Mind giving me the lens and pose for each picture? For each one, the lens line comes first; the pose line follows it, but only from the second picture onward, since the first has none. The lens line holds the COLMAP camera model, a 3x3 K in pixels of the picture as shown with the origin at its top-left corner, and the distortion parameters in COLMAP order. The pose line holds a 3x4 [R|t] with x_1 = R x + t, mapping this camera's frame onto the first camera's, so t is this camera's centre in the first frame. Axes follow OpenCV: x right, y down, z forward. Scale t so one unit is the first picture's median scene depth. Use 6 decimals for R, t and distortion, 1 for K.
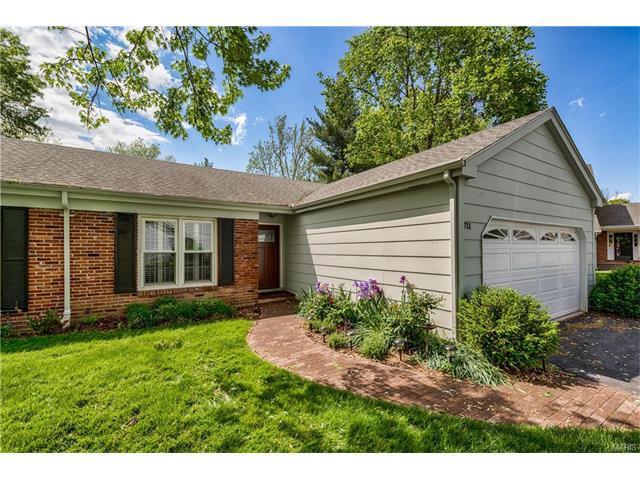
lens RADIAL K [[286.5, 0, 320.5], [0, 286.5, 246.5], [0, 0, 1]] dist [0.010480, 0.000004]
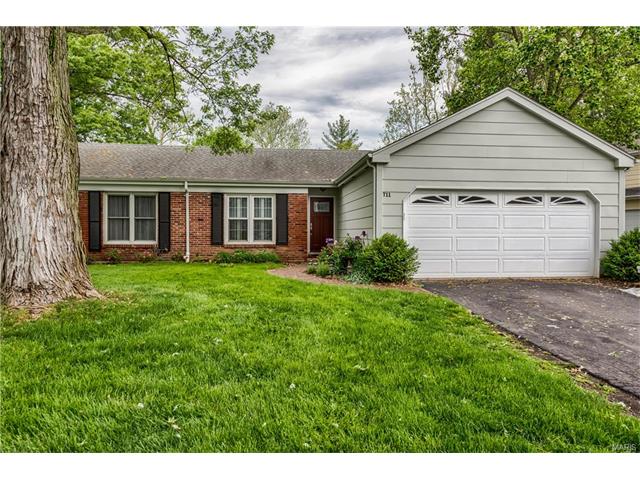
lens RADIAL K [[415.8, 0, 321.0], [0, 415.8, 235.0], [0, 0, 1]] dist [0.049659, -0.055701]
pose [[0.896423, 0.009926, -0.443089, 0.735646], [-0.002763, 0.999855, 0.016808, 0.064203], [0.443192, -0.013842, 0.896320, -0.684740]]
